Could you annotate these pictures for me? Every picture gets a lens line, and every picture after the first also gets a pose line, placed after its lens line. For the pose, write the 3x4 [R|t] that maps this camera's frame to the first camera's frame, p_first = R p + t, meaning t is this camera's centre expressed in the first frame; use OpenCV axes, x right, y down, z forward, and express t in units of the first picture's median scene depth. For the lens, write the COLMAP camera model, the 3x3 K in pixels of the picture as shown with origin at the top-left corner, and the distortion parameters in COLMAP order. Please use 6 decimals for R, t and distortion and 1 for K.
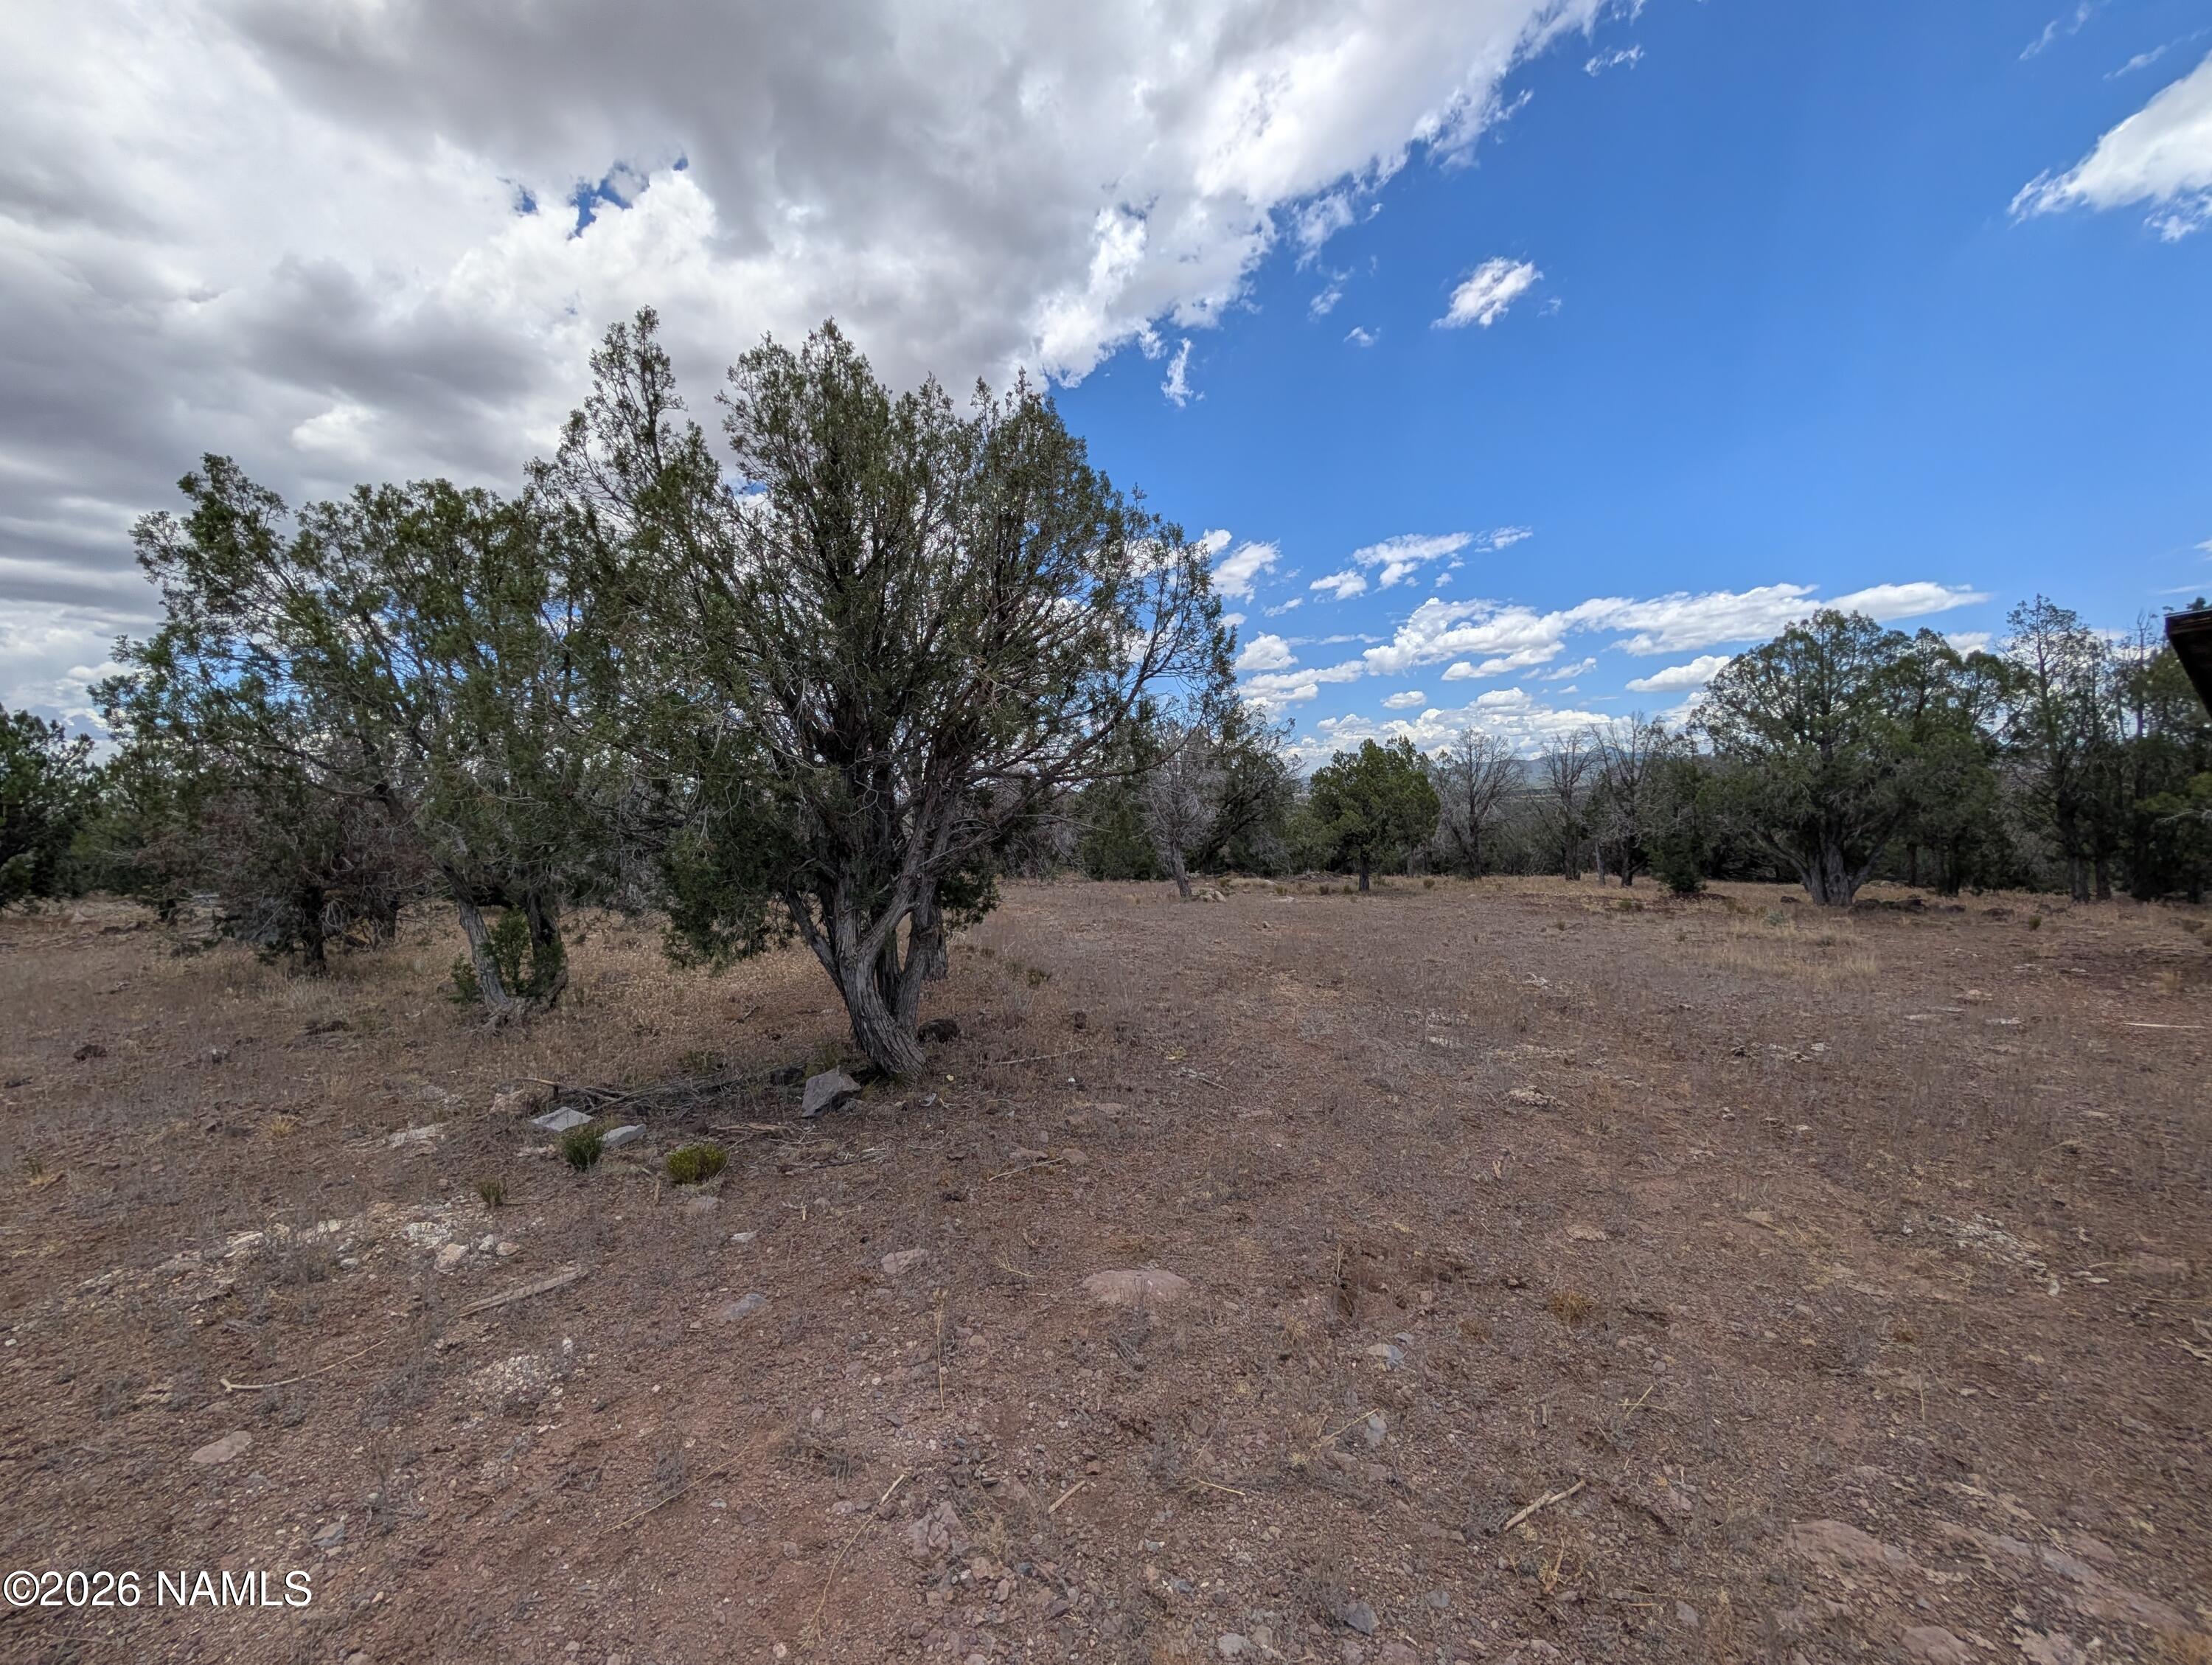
lens RADIAL K [[835.4, 0, 1071.9], [0, 835.4, 826.7], [0, 0, 1]] dist [-0.003750, 0.000465]
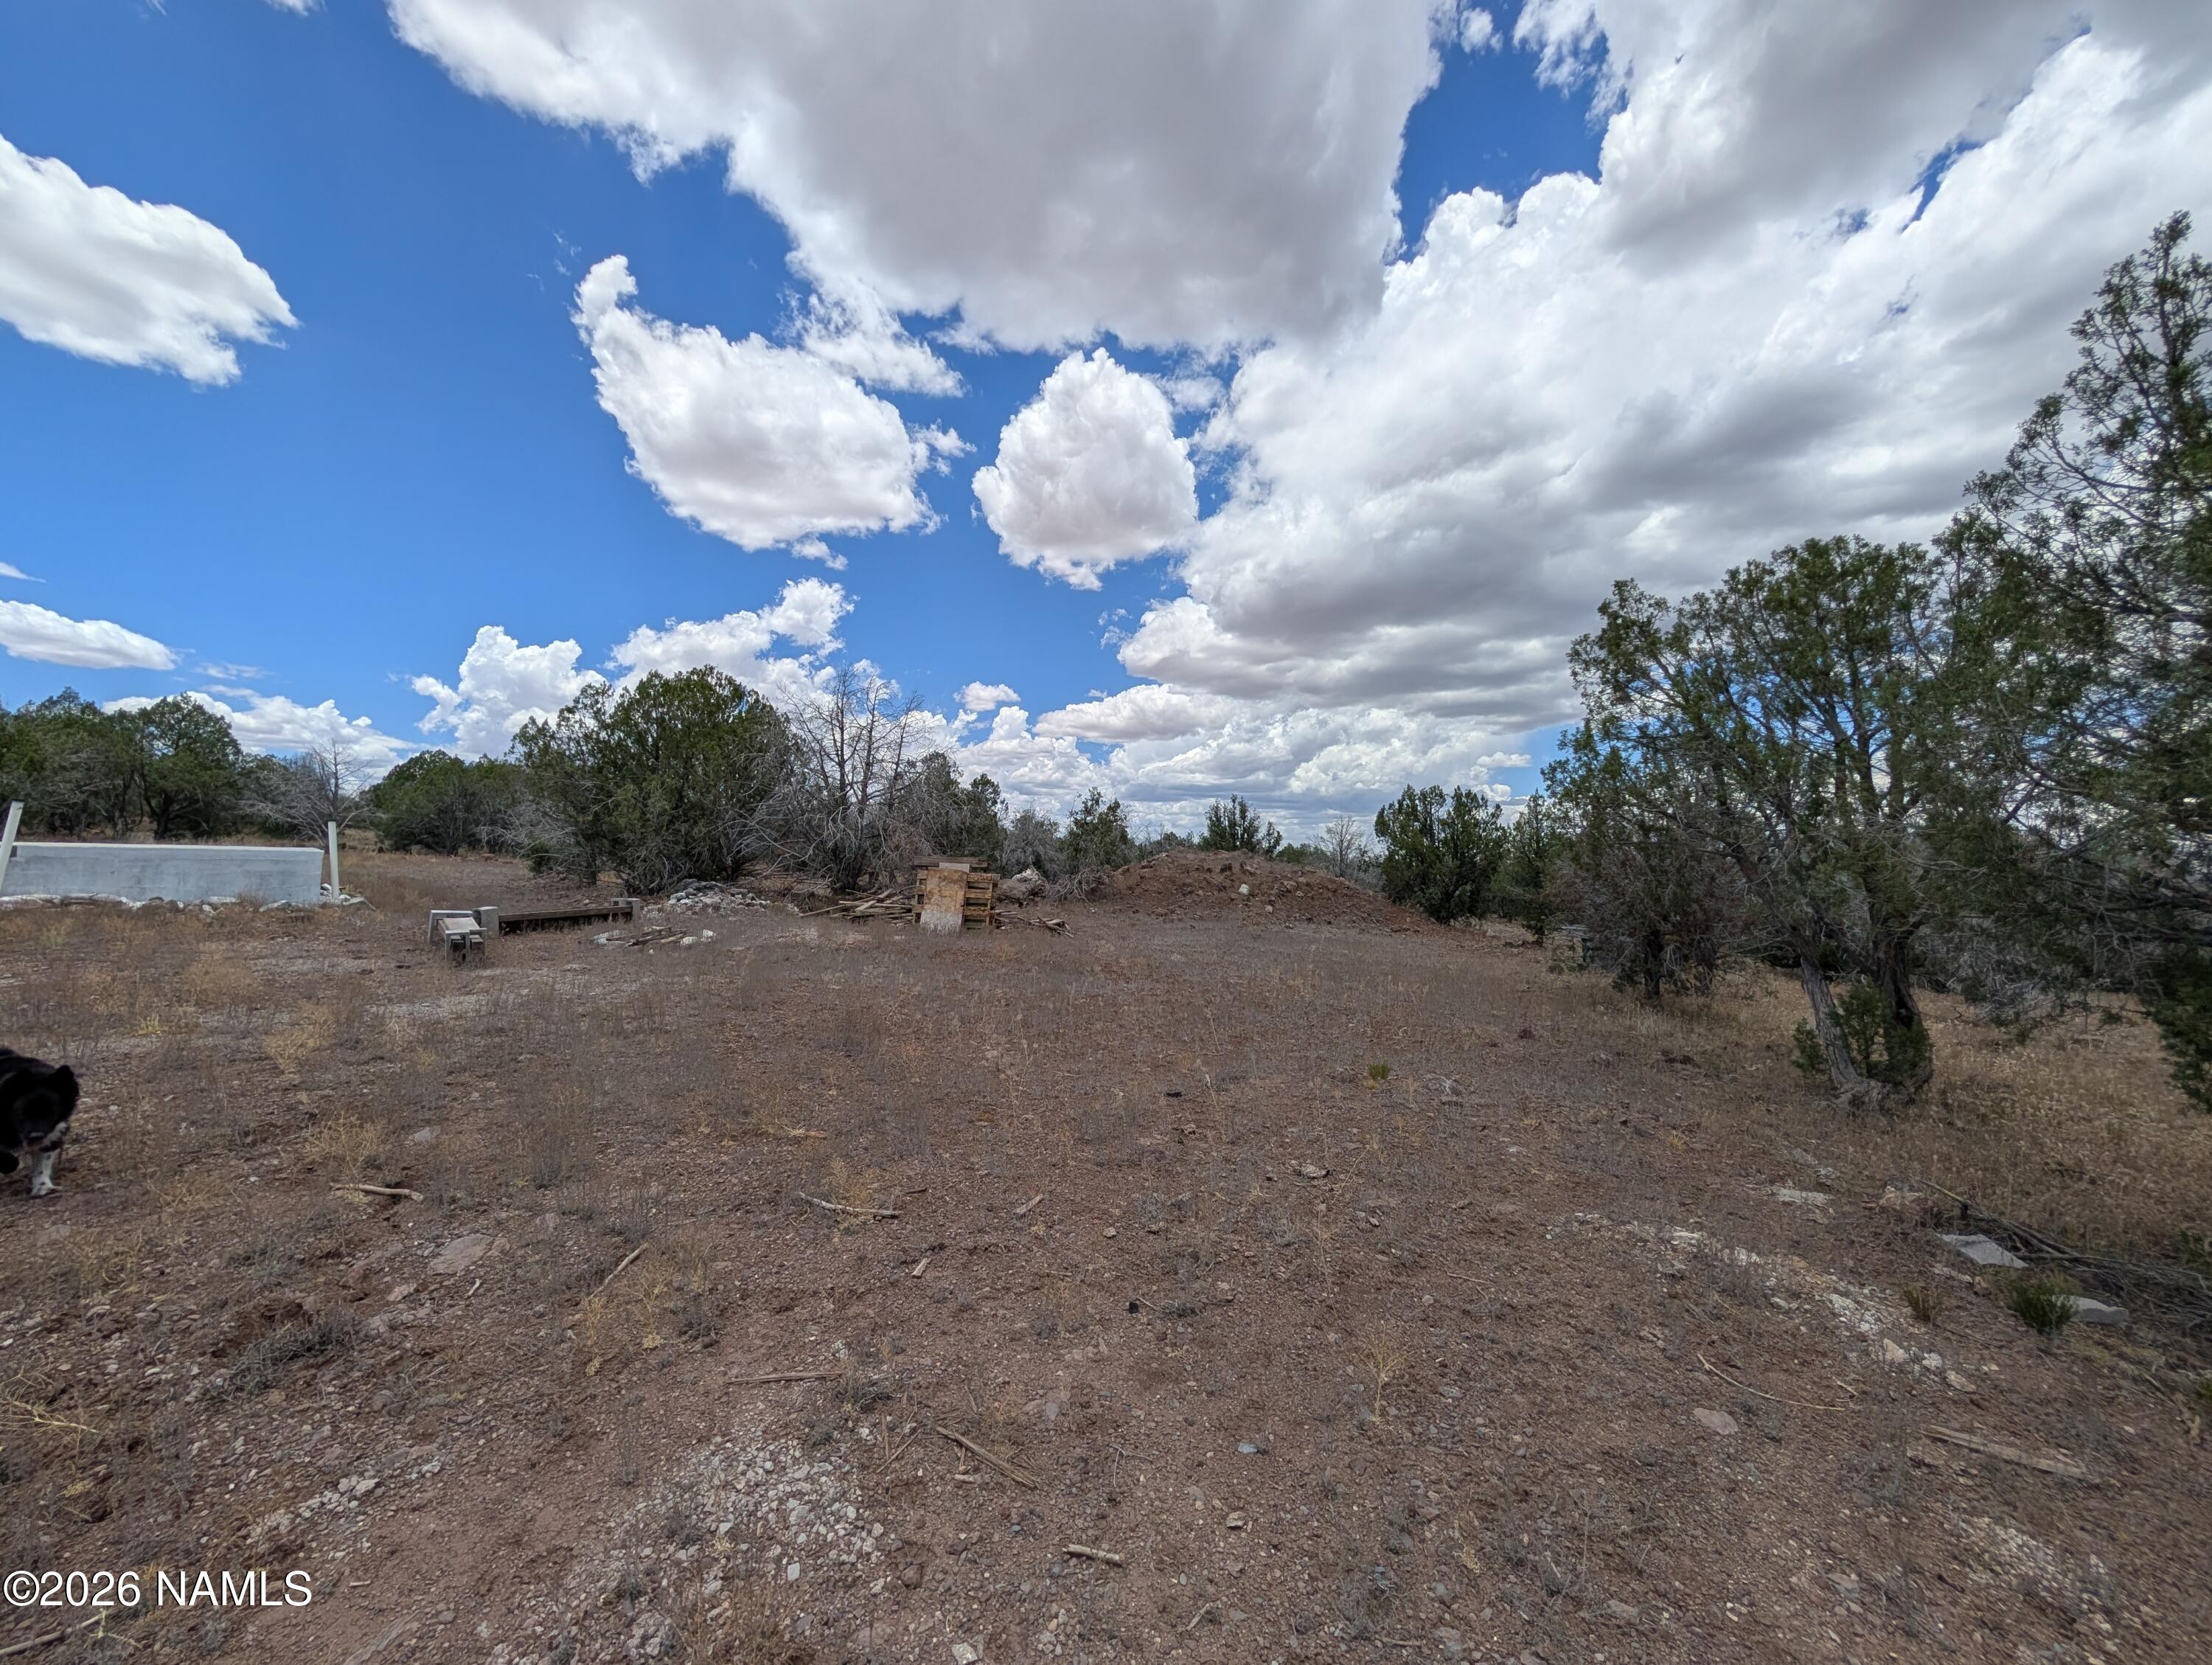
lens RADIAL K [[817.3, 0, 1106.0], [0, 817.3, 832.5], [0, 0, 1]] dist [-0.003165, 0.000142]
pose [[0.303312, 0.001133, -0.952890, -0.082657], [-0.058182, 0.998155, -0.017333, 0.000659], [0.951113, 0.060699, 0.302819, -0.081136]]
